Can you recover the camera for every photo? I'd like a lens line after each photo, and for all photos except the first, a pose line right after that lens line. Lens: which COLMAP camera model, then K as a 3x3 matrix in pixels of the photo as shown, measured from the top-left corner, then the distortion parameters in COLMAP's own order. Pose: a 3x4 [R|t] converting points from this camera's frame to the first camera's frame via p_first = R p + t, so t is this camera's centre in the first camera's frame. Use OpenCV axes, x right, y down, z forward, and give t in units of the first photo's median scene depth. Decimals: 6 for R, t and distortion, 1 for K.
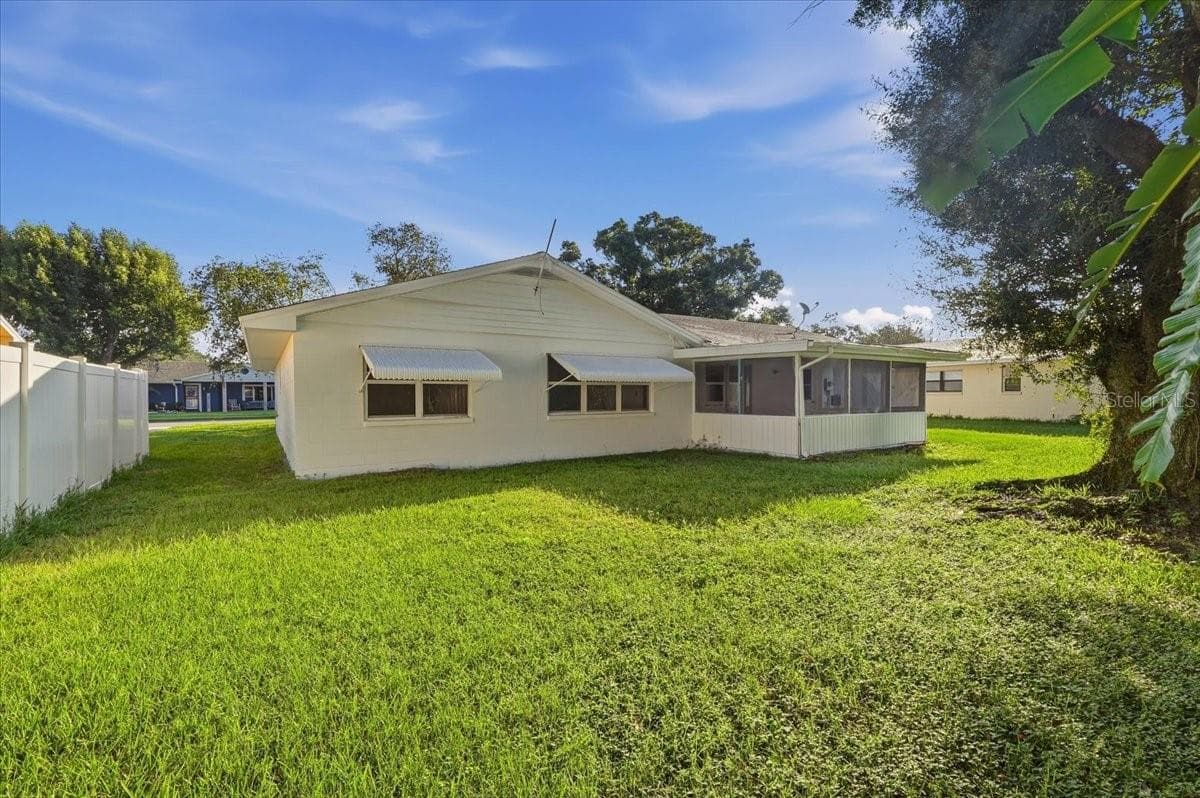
lens RADIAL K [[507.9, 0, 600.0], [0, 507.9, 399.0], [0, 0, 1]] dist [-0.000218, 0.000029]
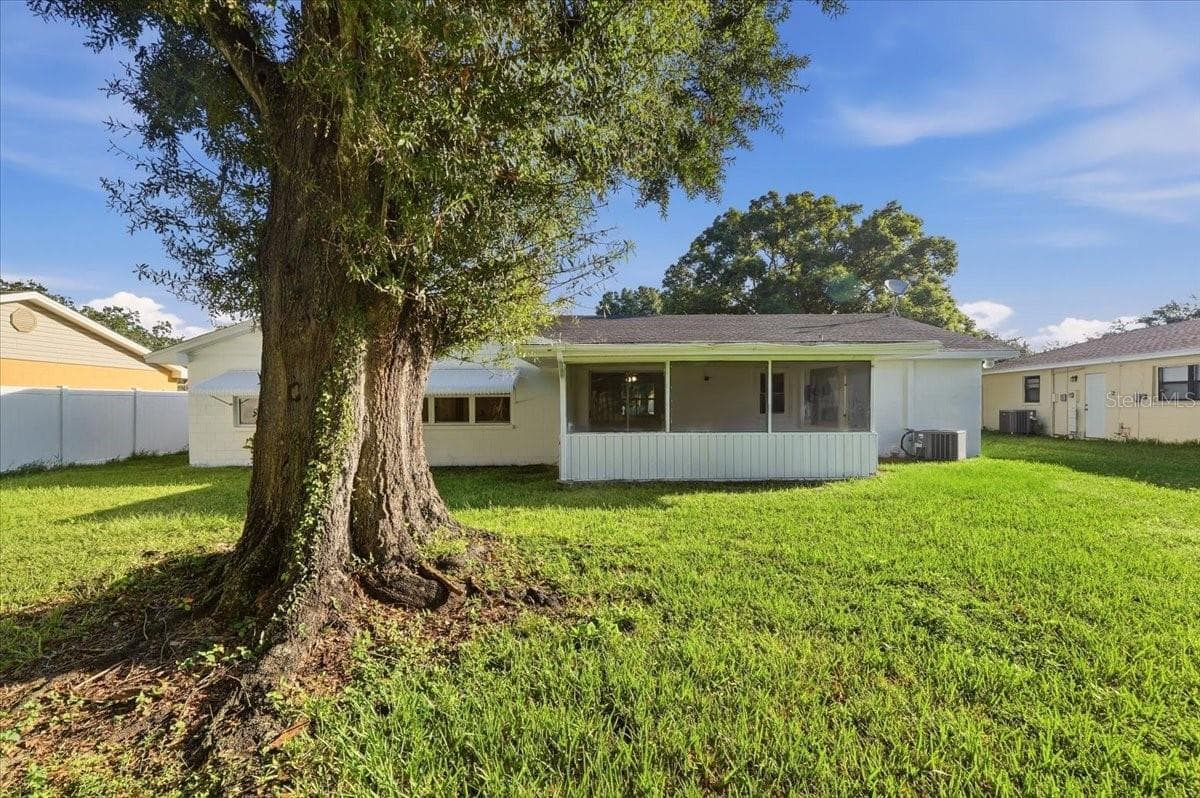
lens RADIAL K [[523.9, 0, 600.0], [0, 523.9, 399.0], [0, 0, 1]] dist [-0.001867, -0.000128]
pose [[0.859283, -0.003601, -0.511488, 0.581115], [-0.002054, 0.999943, -0.010489, -0.010077], [0.511497, 0.010063, 0.859226, 0.169034]]
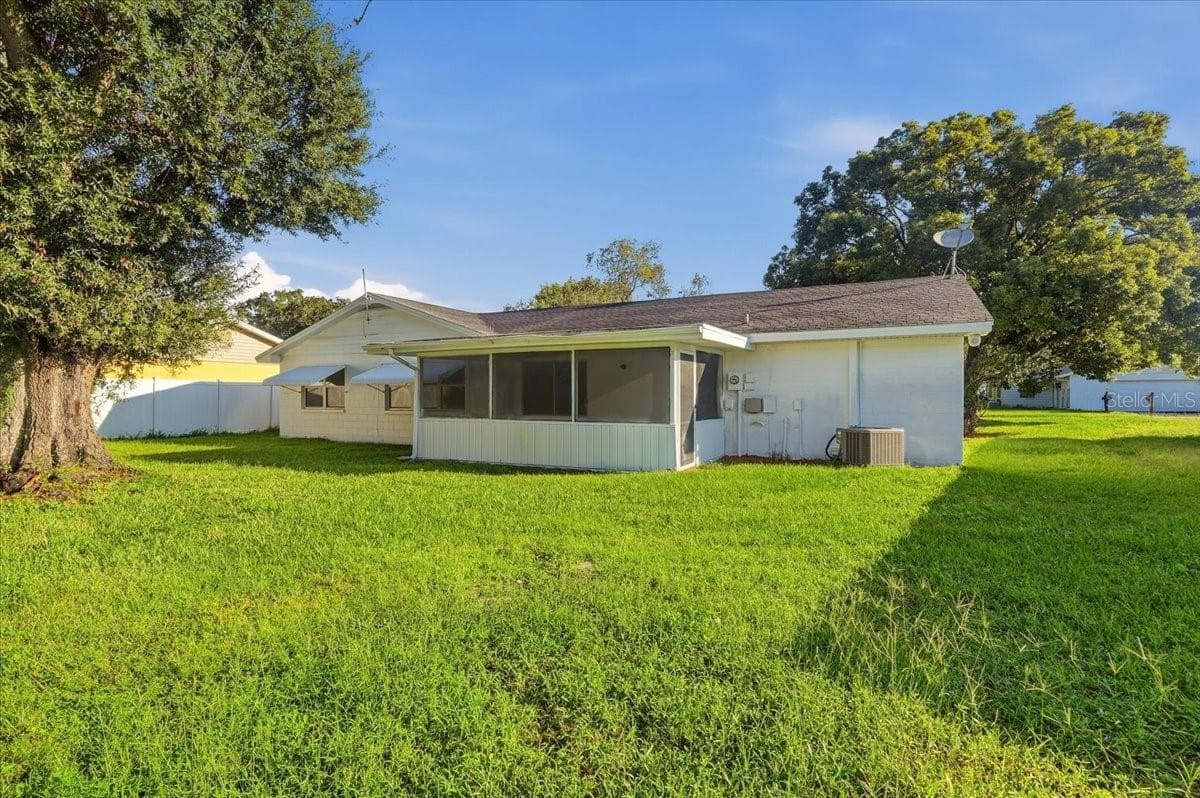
lens RADIAL K [[590.4, 0, 600.0], [0, 590.4, 399.0], [0, 0, 1]] dist [-0.035520, -0.000106]
pose [[0.522173, 0.011215, -0.852766, 1.007641], [-0.005684, 0.999937, 0.009670, -0.010614], [0.852820, -0.000203, 0.522204, 0.448163]]
